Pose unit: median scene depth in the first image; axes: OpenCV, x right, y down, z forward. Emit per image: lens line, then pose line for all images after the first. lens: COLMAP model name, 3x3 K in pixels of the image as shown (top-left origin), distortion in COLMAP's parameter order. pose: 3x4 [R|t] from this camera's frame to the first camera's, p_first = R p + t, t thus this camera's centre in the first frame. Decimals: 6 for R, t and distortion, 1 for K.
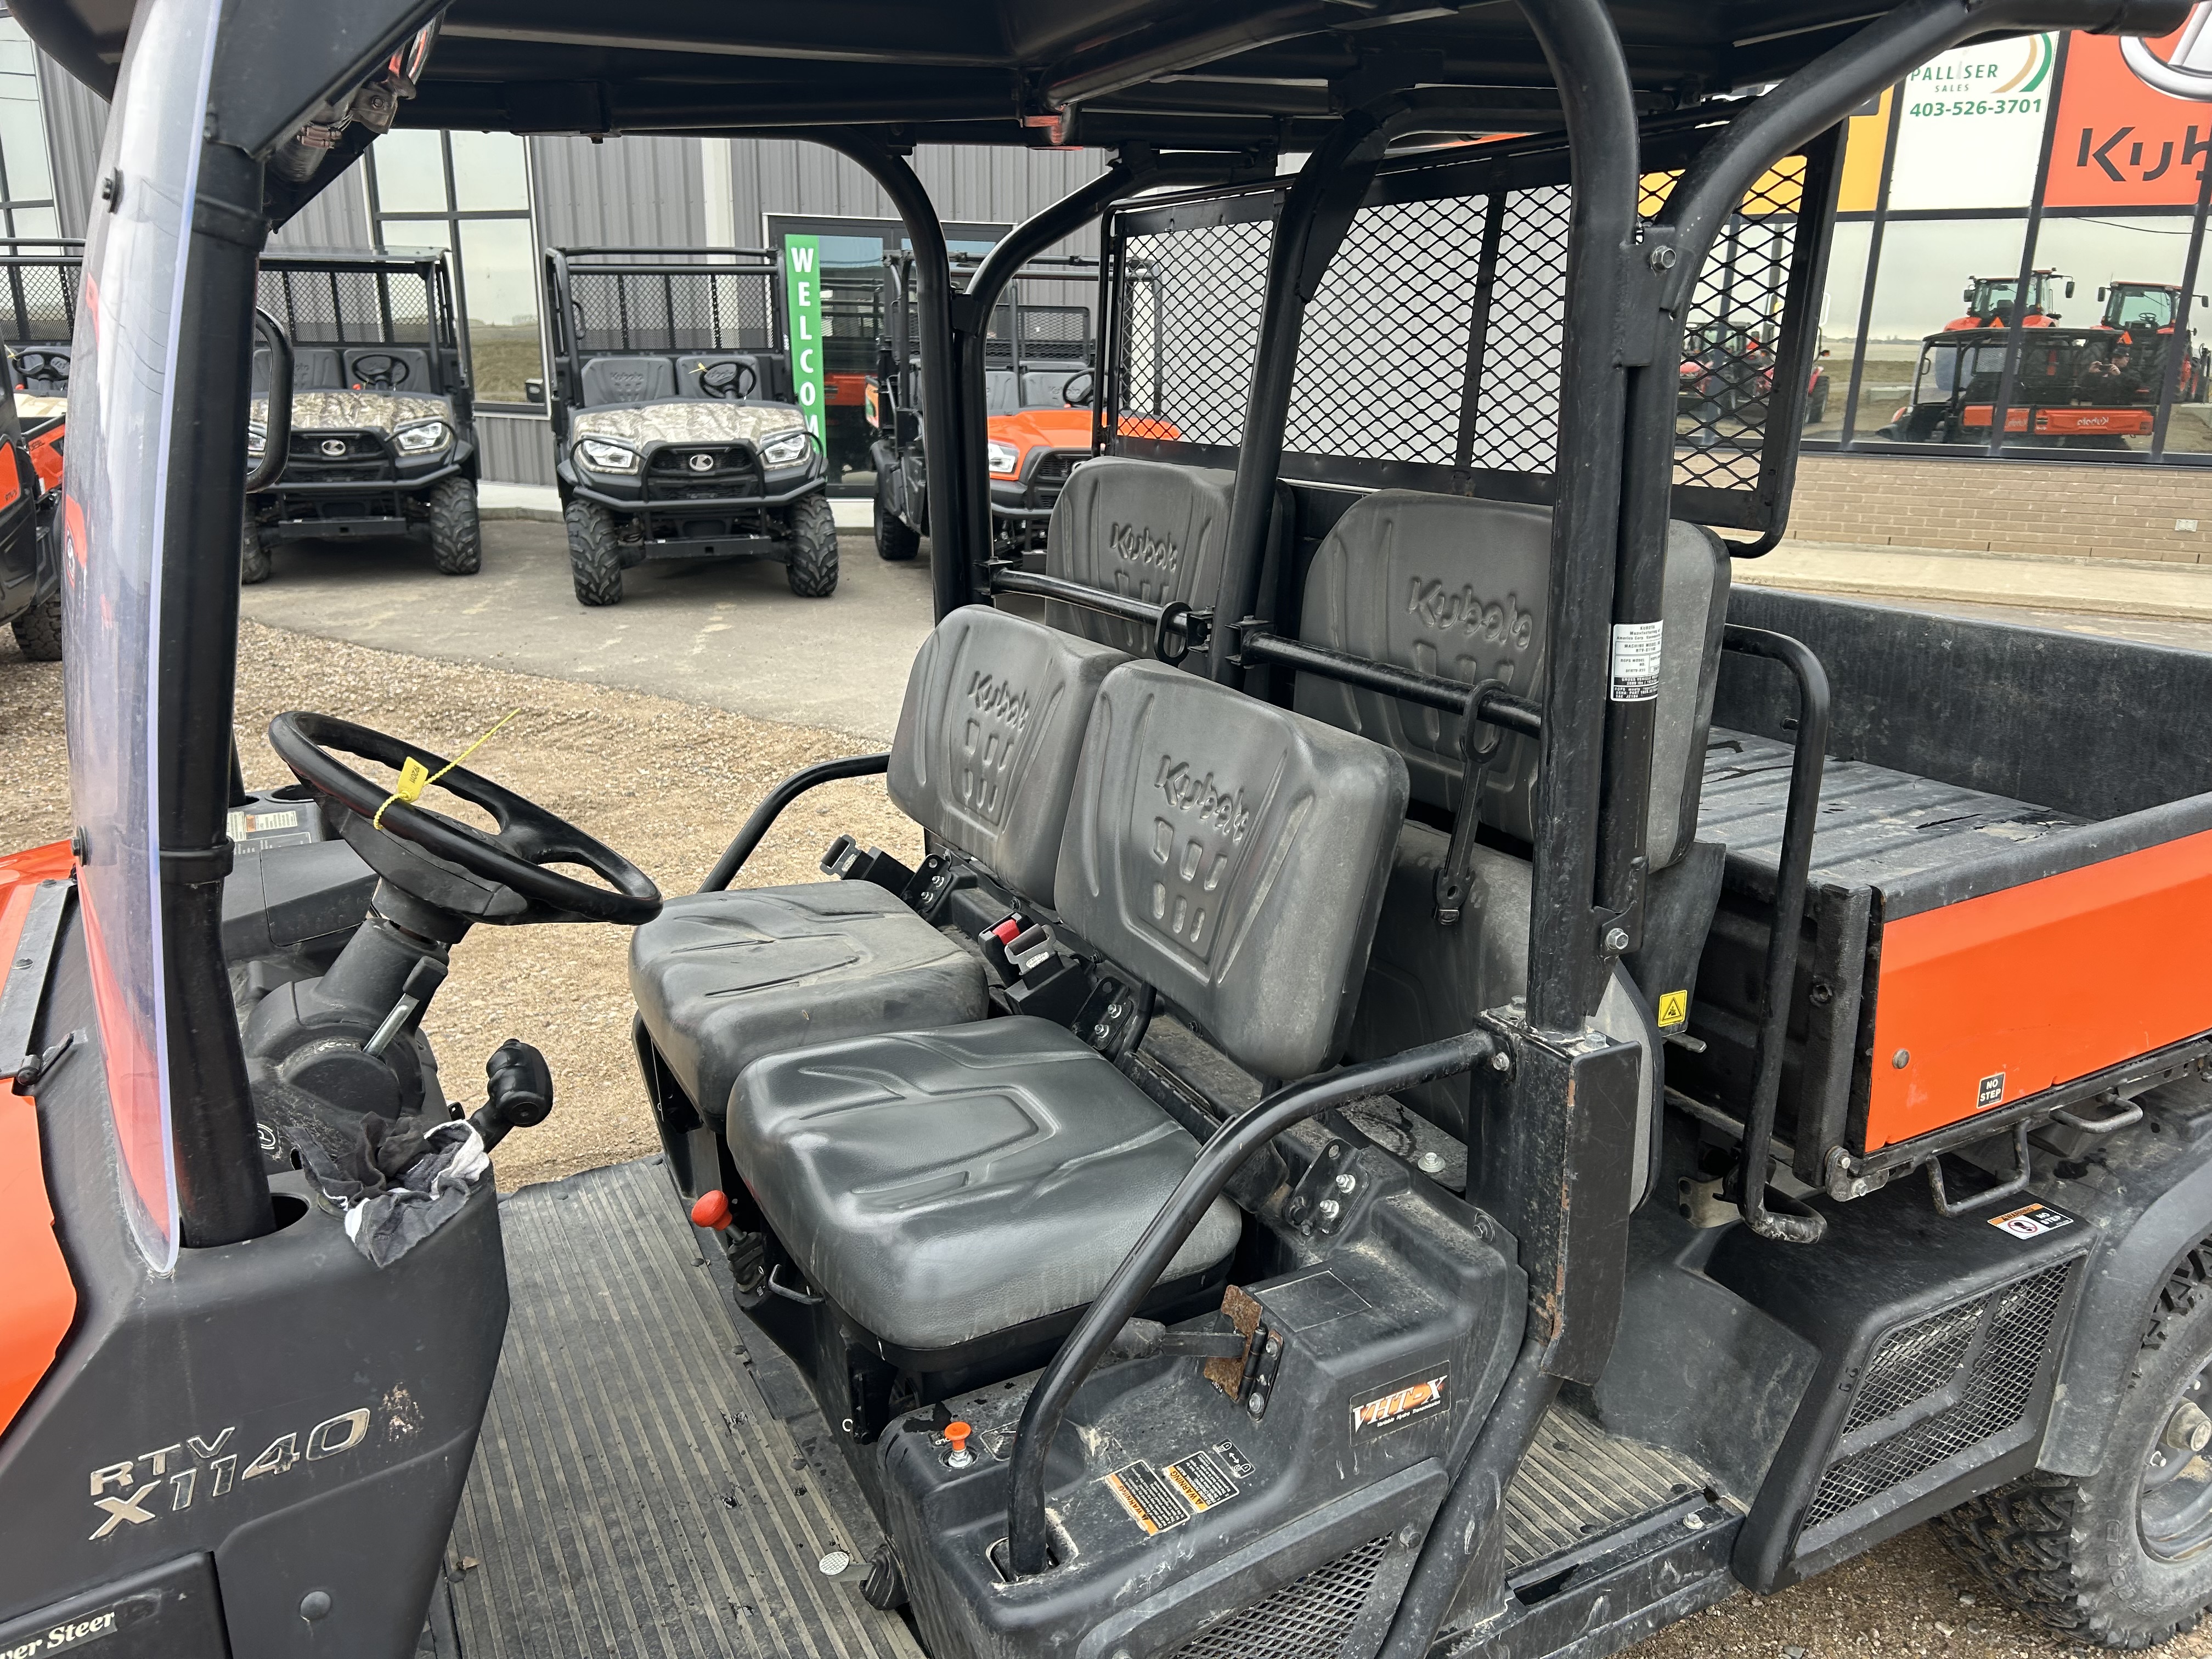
lens RADIAL K [[1718.6, 0, 1106.0], [0, 1718.6, 829.5], [0, 0, 1]] dist [-0.002449, 0.000418]
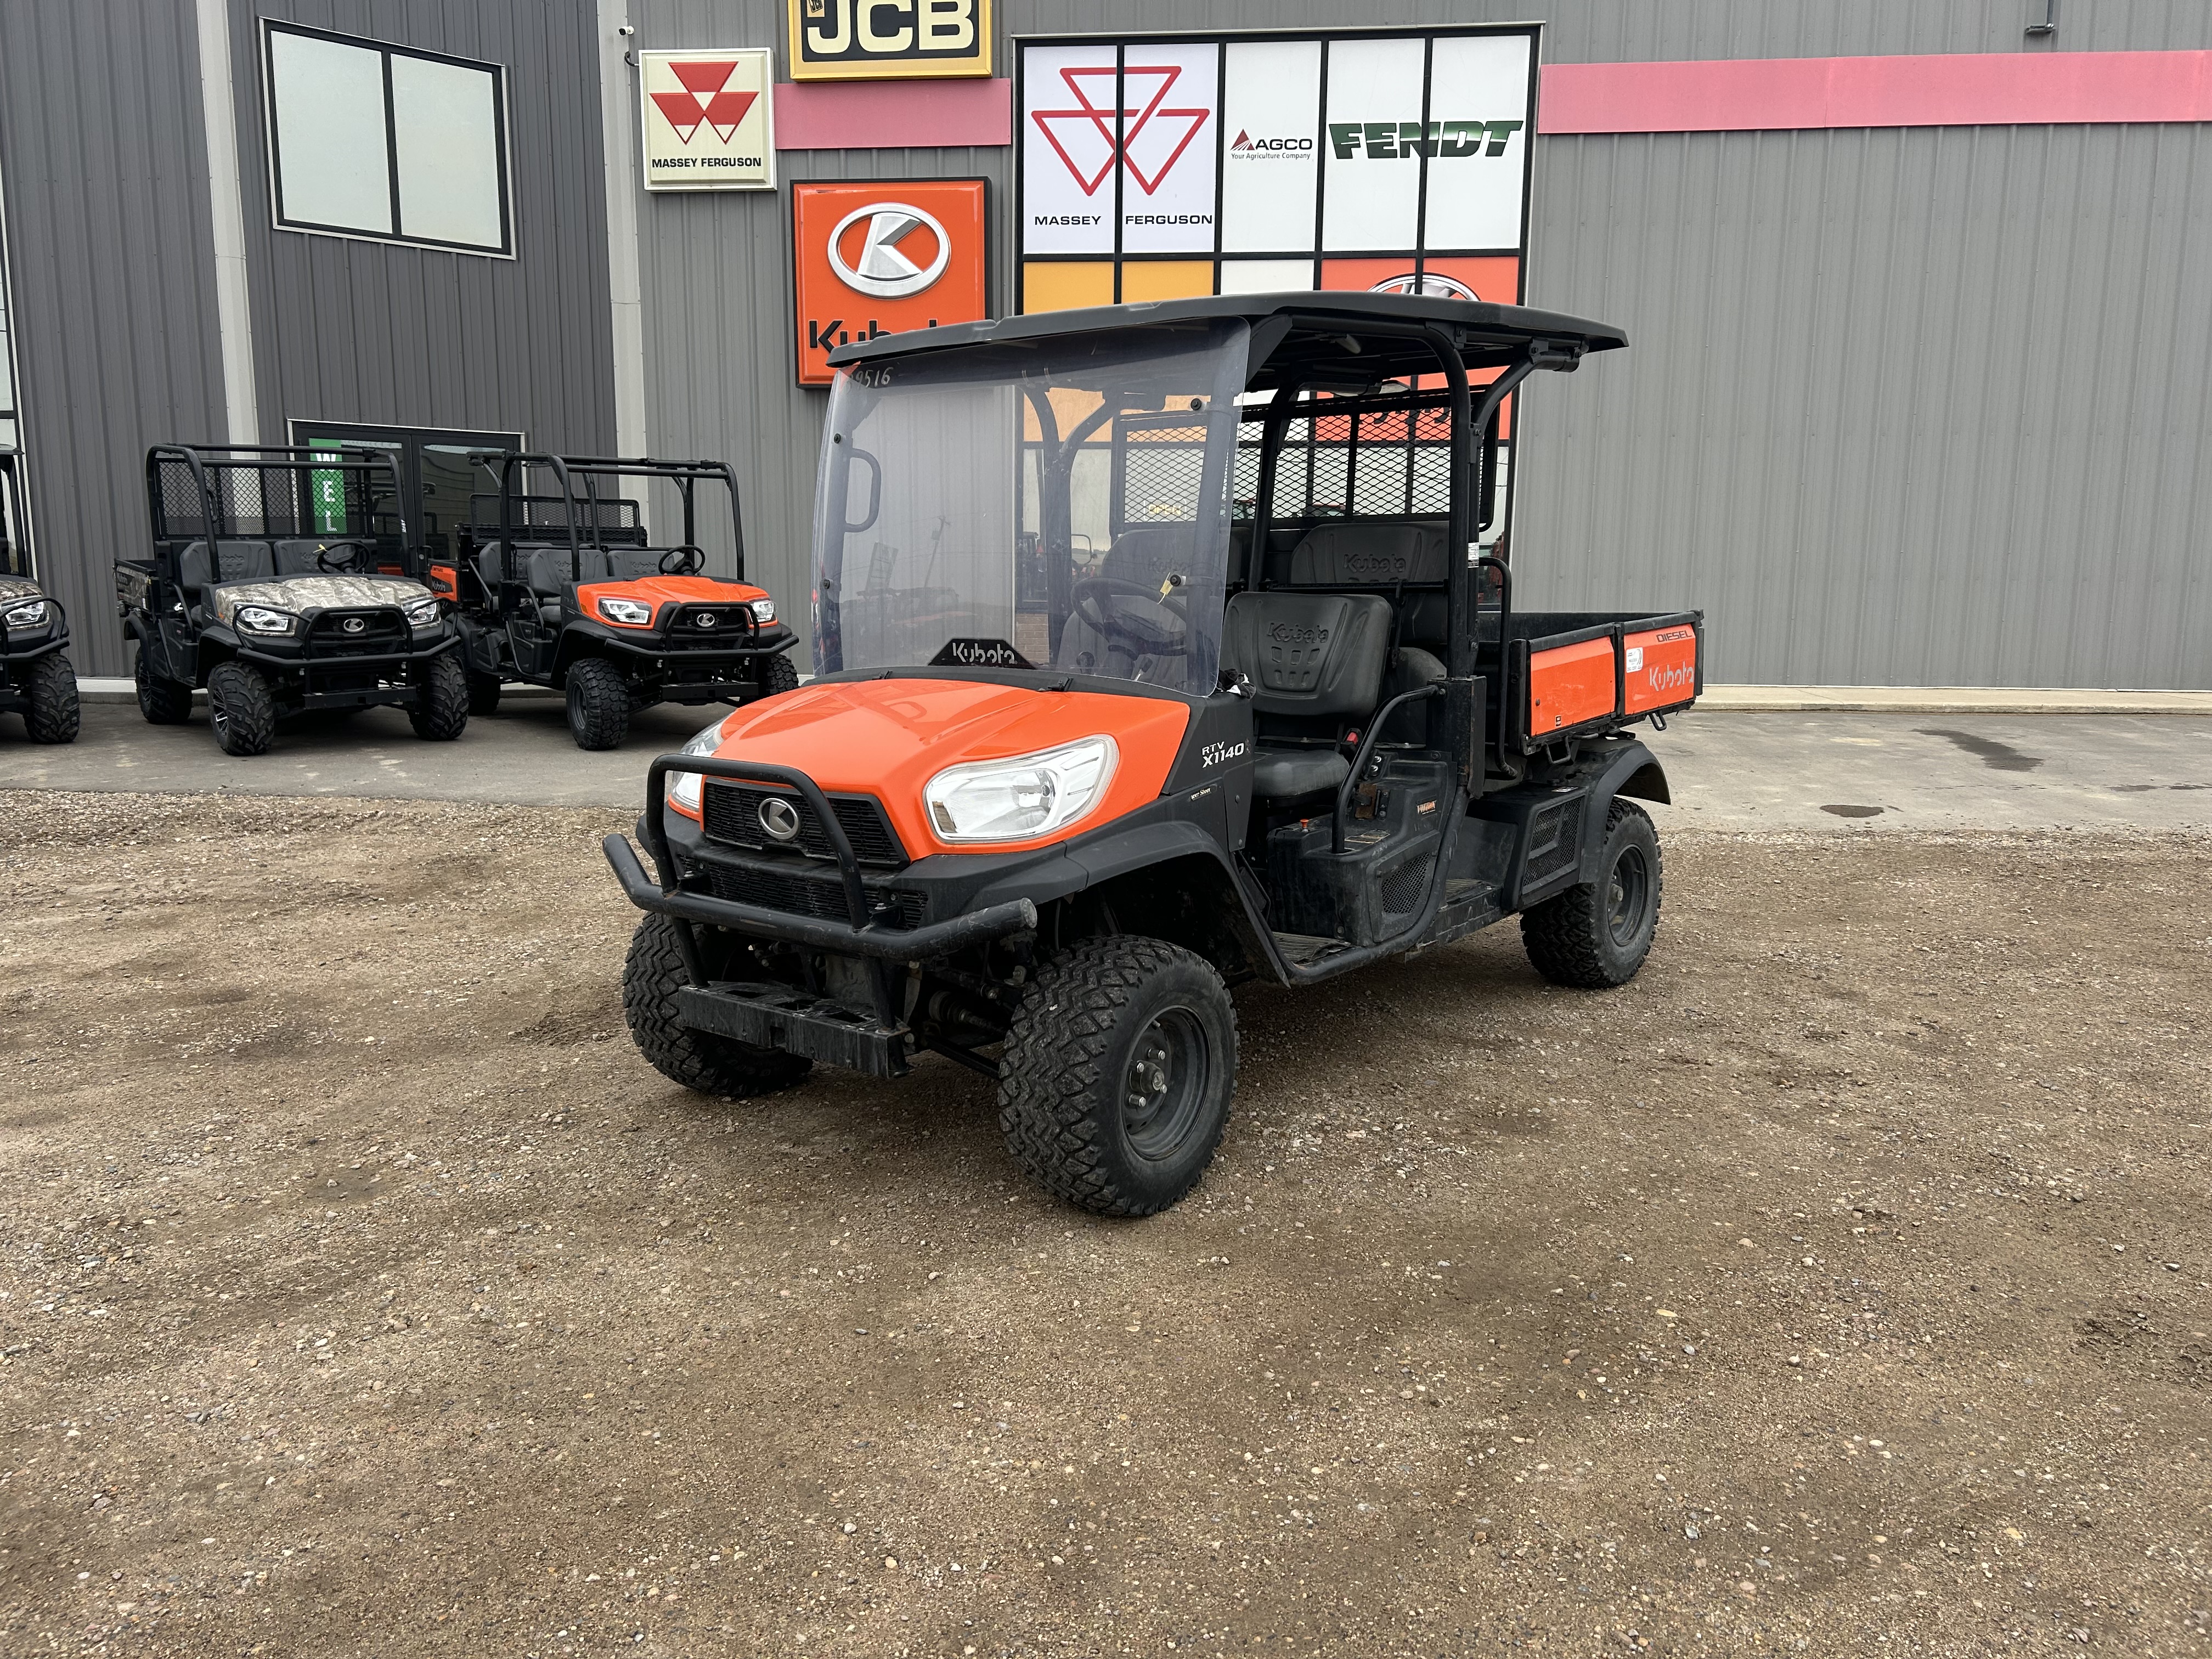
lens RADIAL K [[1718.6, 0, 1106.0], [0, 1718.6, 829.5], [0, 0, 1]] dist [-0.002449, 0.000418]
pose [[0.916861, -0.070377, 0.392955, -0.234742], [0.116750, 0.988573, -0.095356, 0.091973], [-0.381754, 0.133306, 0.914600, -0.233440]]
